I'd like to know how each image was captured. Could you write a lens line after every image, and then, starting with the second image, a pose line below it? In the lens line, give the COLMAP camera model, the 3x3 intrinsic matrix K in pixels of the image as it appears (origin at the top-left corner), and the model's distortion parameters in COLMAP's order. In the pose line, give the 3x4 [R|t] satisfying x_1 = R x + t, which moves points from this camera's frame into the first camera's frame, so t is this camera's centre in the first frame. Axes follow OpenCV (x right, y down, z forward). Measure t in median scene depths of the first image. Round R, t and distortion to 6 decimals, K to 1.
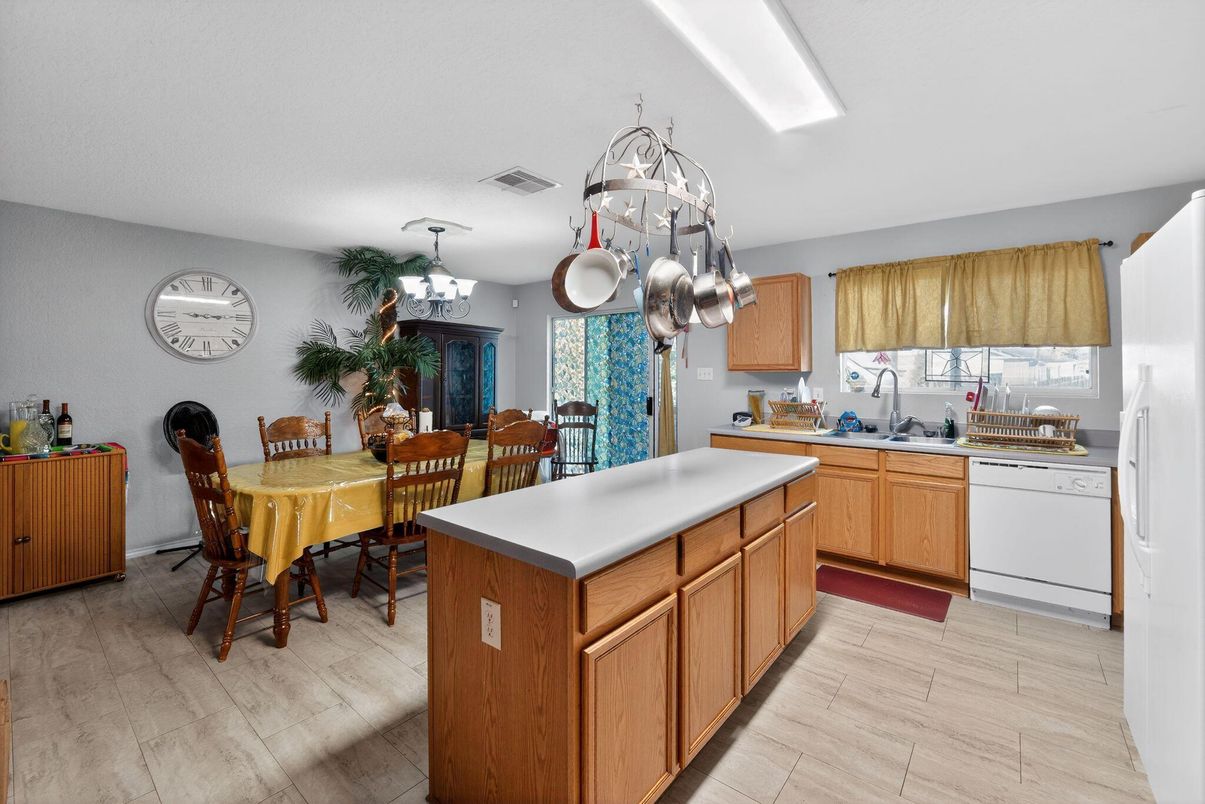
lens RADIAL K [[511.7, 0, 602.5], [0, 511.7, 402.0], [0, 0, 1]] dist [-0.019821, -0.000143]
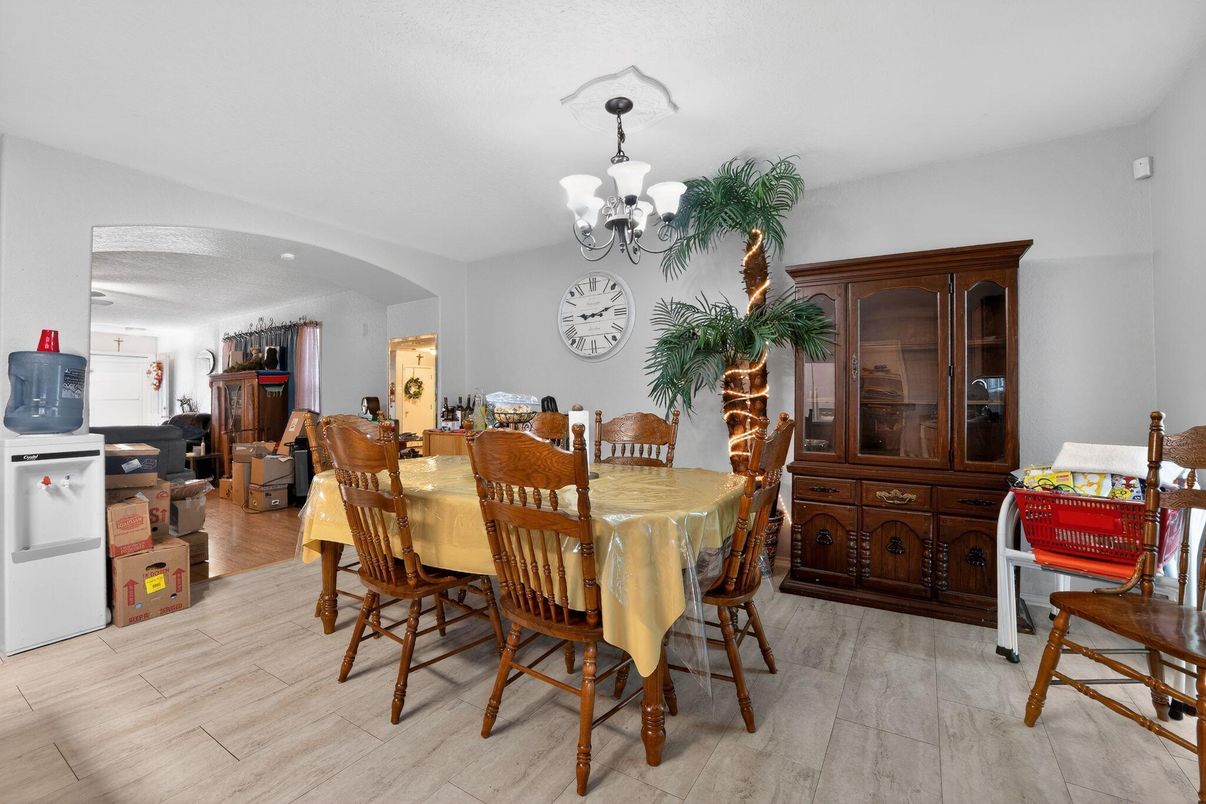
lens RADIAL K [[512.1, 0, 603.0], [0, 512.1, 402.0], [0, 0, 1]] dist [-0.019821, -0.000143]
pose [[0.134998, 0.019631, -0.990651, 0.304395], [-0.011260, 0.999770, 0.018277, -0.009872], [0.990782, 0.008688, 0.135188, 0.914996]]
